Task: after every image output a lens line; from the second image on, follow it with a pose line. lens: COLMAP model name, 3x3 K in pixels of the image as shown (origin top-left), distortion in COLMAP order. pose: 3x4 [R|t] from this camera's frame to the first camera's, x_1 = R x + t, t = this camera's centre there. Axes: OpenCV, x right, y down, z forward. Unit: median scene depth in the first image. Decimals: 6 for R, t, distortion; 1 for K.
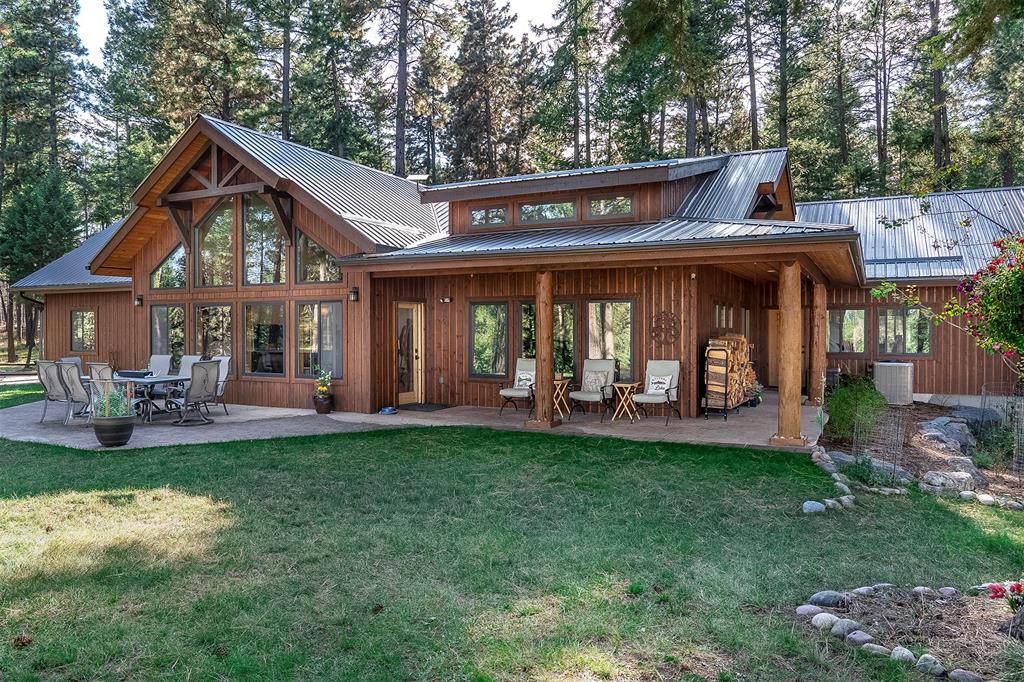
lens RADIAL K [[726.5, 0, 513.5], [0, 726.5, 341.2], [0, 0, 1]] dist [-0.015146, -0.002766]
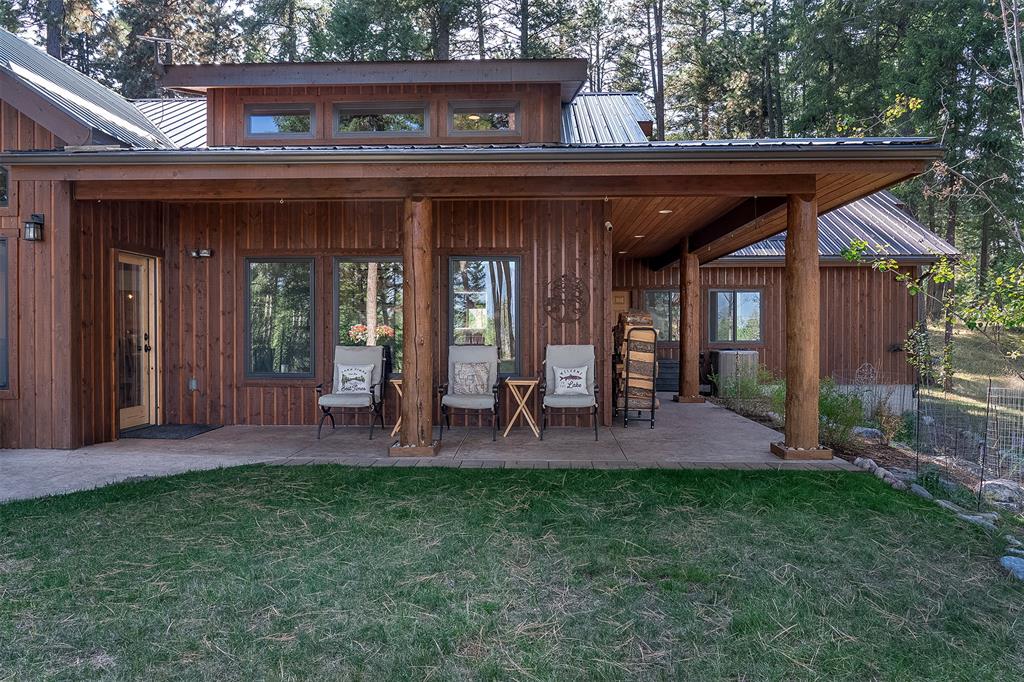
lens RADIAL K [[726.5, 0, 508.1], [0, 726.5, 340.9], [0, 0, 1]] dist [-0.015146, -0.002766]
pose [[0.902586, -0.004878, 0.430482, -0.134048], [0.007425, 0.999963, -0.004238, 0.023319], [-0.430446, 0.007021, 0.902589, 0.372507]]
